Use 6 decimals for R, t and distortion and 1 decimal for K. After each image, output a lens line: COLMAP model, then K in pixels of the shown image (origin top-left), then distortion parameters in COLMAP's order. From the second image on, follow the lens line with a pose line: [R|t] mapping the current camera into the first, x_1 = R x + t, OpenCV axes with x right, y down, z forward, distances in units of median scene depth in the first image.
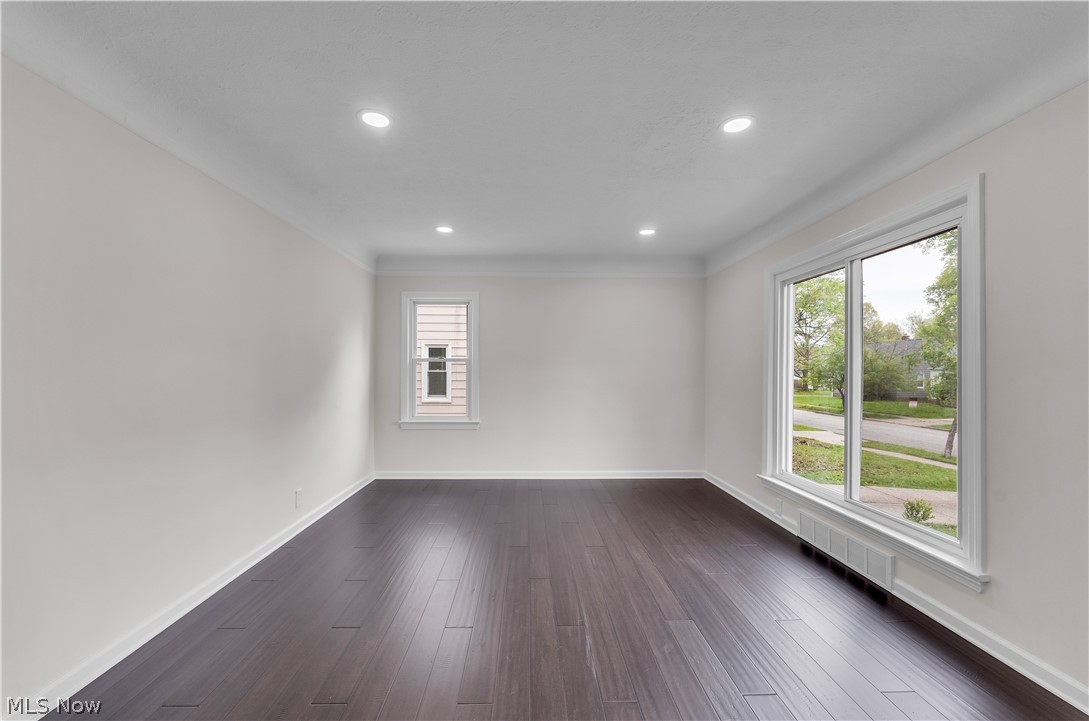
lens RADIAL K [[439.2, 0, 540.8], [0, 439.2, 368.8], [0, 0, 1]] dist [0.000915, 0.000034]
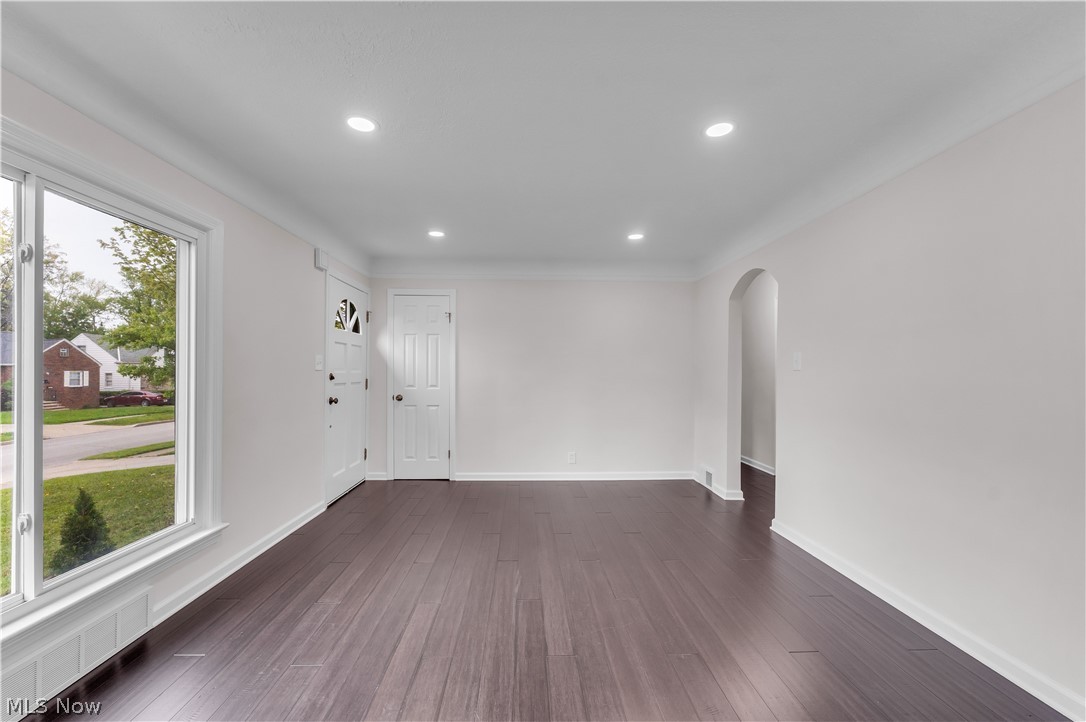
lens RADIAL K [[439.8, 0, 540.6], [0, 439.8, 369.4], [0, 0, 1]] dist [-0.000626, 0.000069]
pose [[-0.999949, -0.007287, -0.007014, 0.043788], [-0.007239, 0.999951, -0.006770, 0.002399], [0.007063, -0.006718, -0.999952, 1.831067]]
